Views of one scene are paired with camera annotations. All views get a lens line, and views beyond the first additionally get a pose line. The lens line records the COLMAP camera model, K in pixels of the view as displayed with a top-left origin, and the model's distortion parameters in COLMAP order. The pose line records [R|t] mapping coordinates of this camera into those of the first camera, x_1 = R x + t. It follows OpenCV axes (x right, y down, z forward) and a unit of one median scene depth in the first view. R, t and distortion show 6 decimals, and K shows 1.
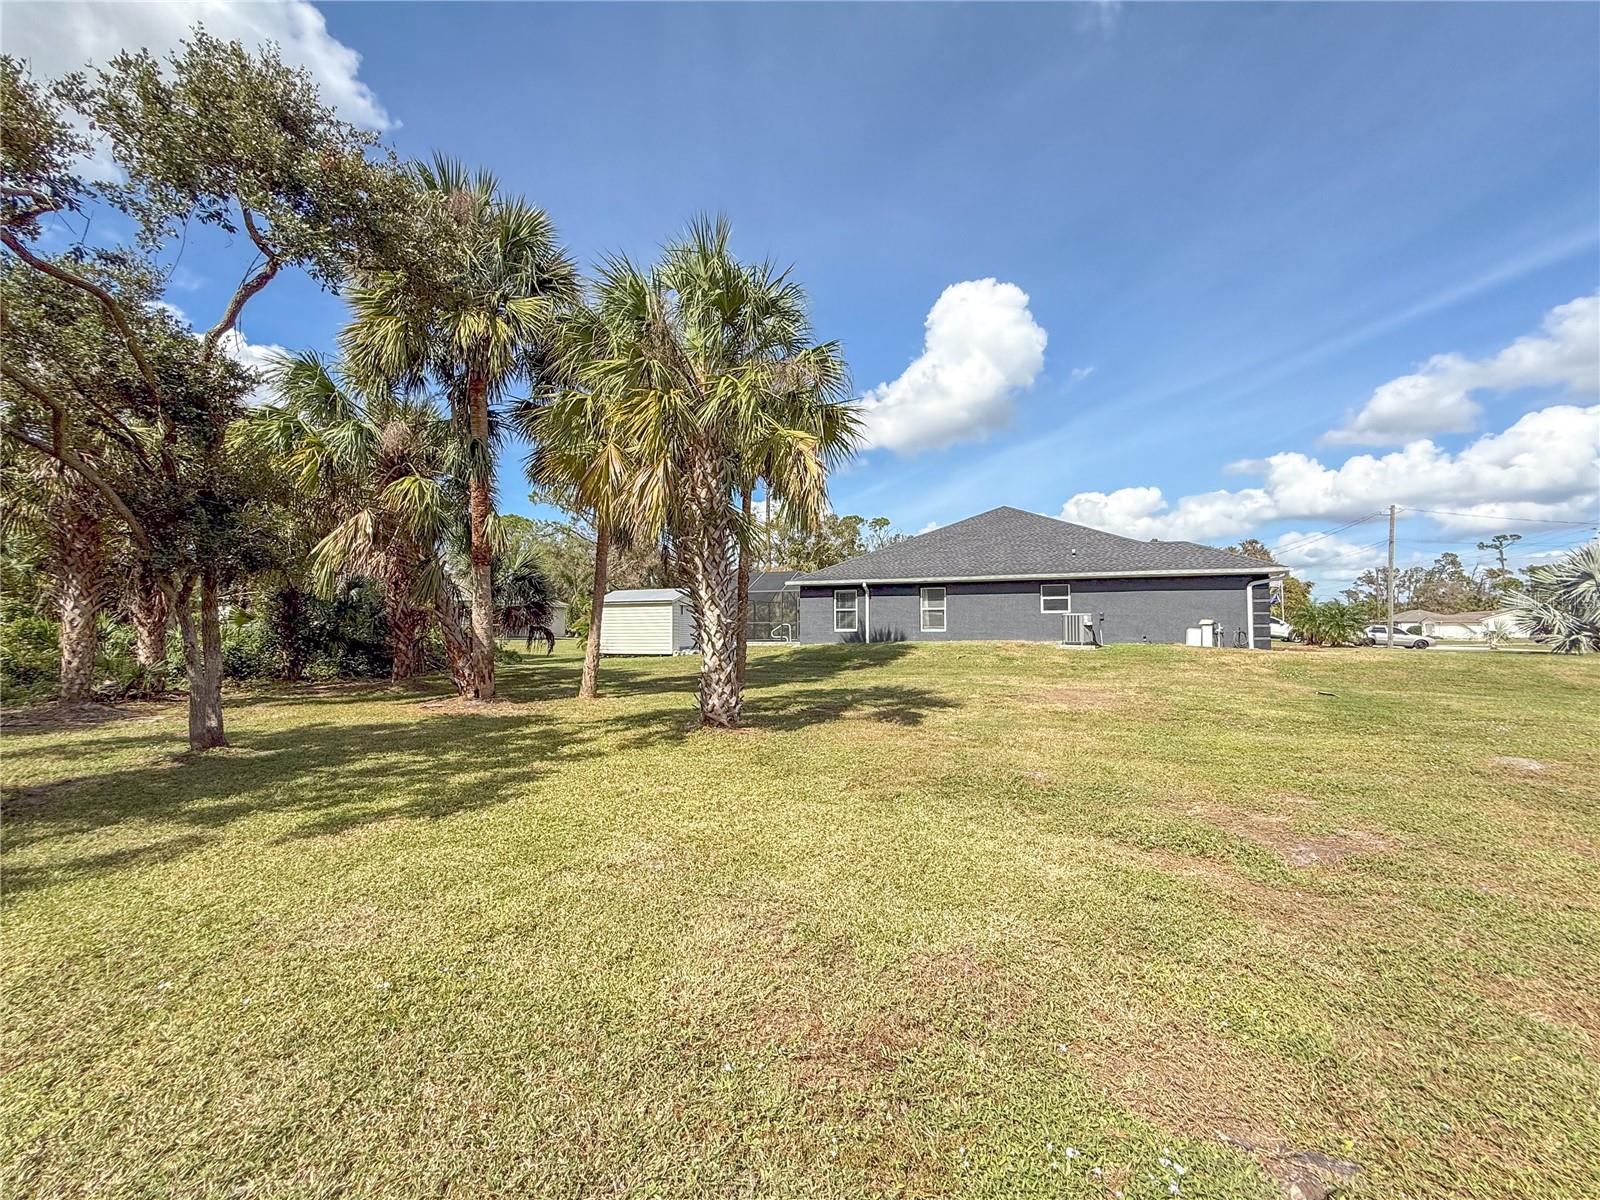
lens RADIAL K [[663.0, 0, 800.0], [0, 663.0, 600.0], [0, 0, 1]] dist [0.002482, 0.000022]
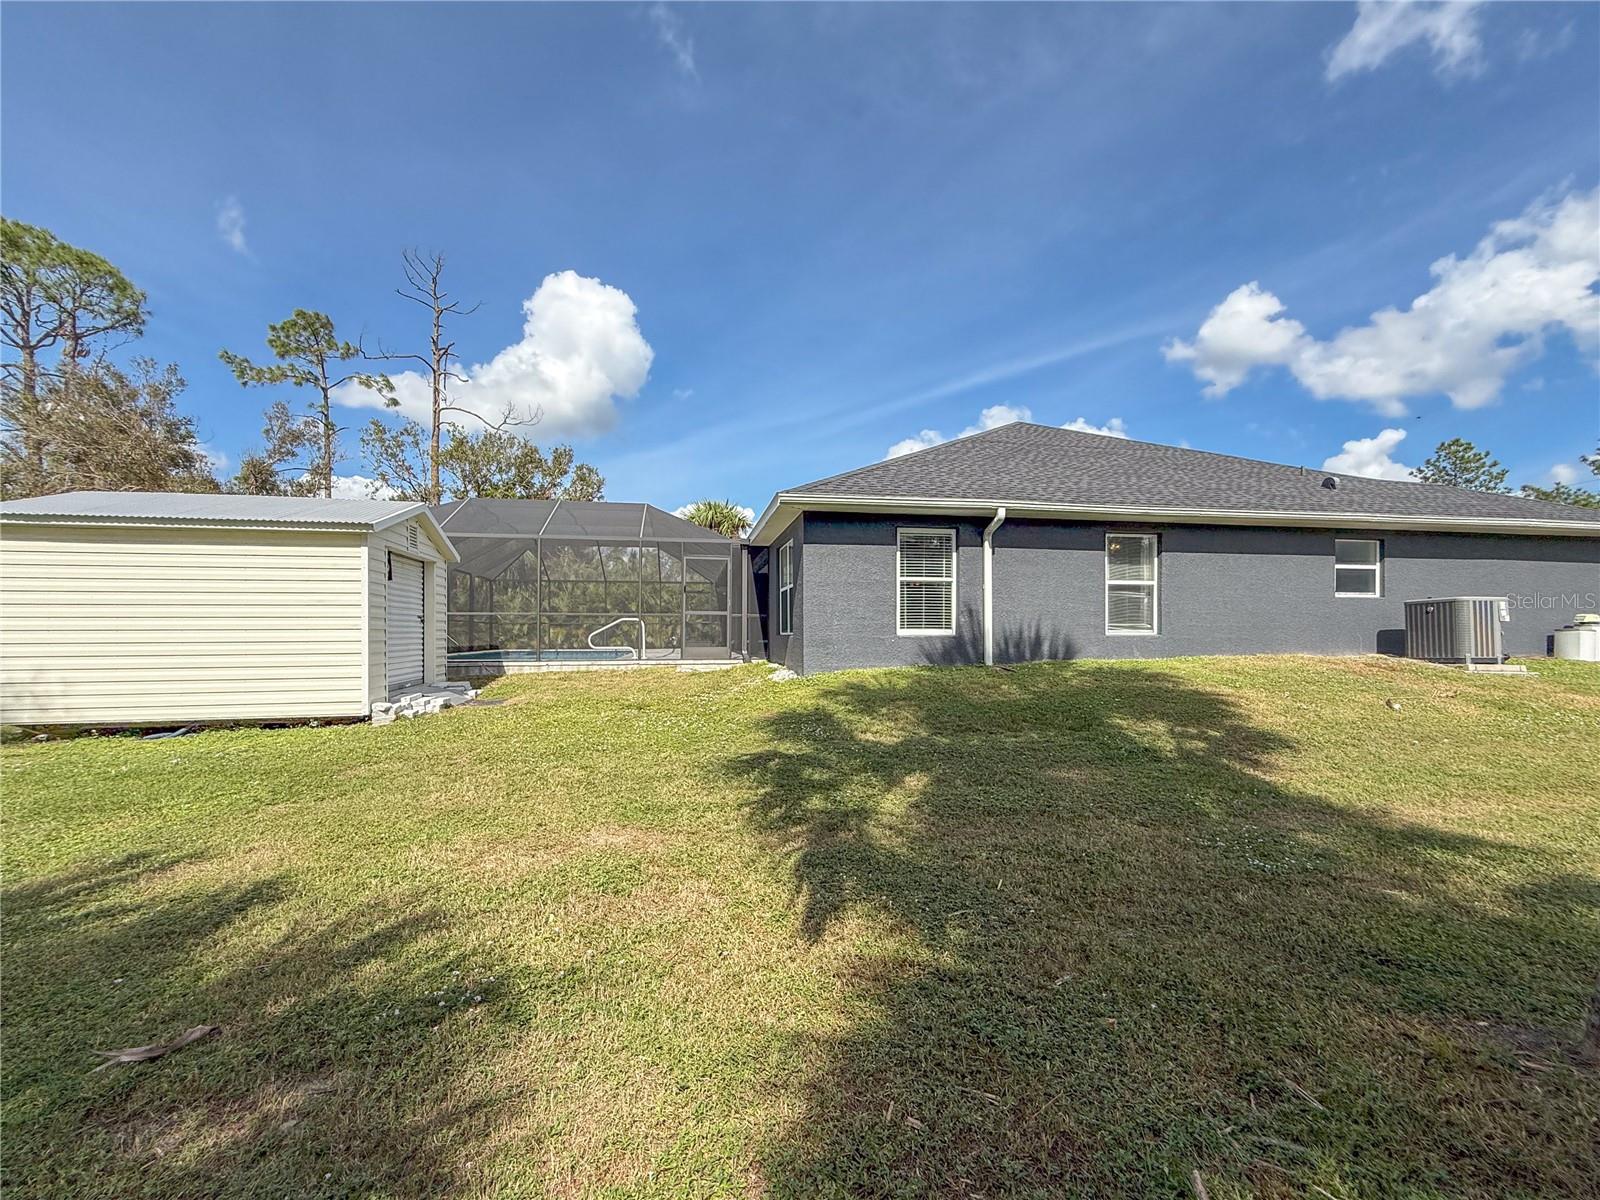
lens RADIAL K [[663.0, 0, 800.0], [0, 663.0, 600.0], [0, 0, 1]] dist [0.002482, 0.000022]
pose [[0.821253, 0.031224, 0.569709, -0.210333], [-0.022610, 0.999498, -0.022186, 0.036524], [-0.570116, 0.005339, 0.821547, 0.717956]]
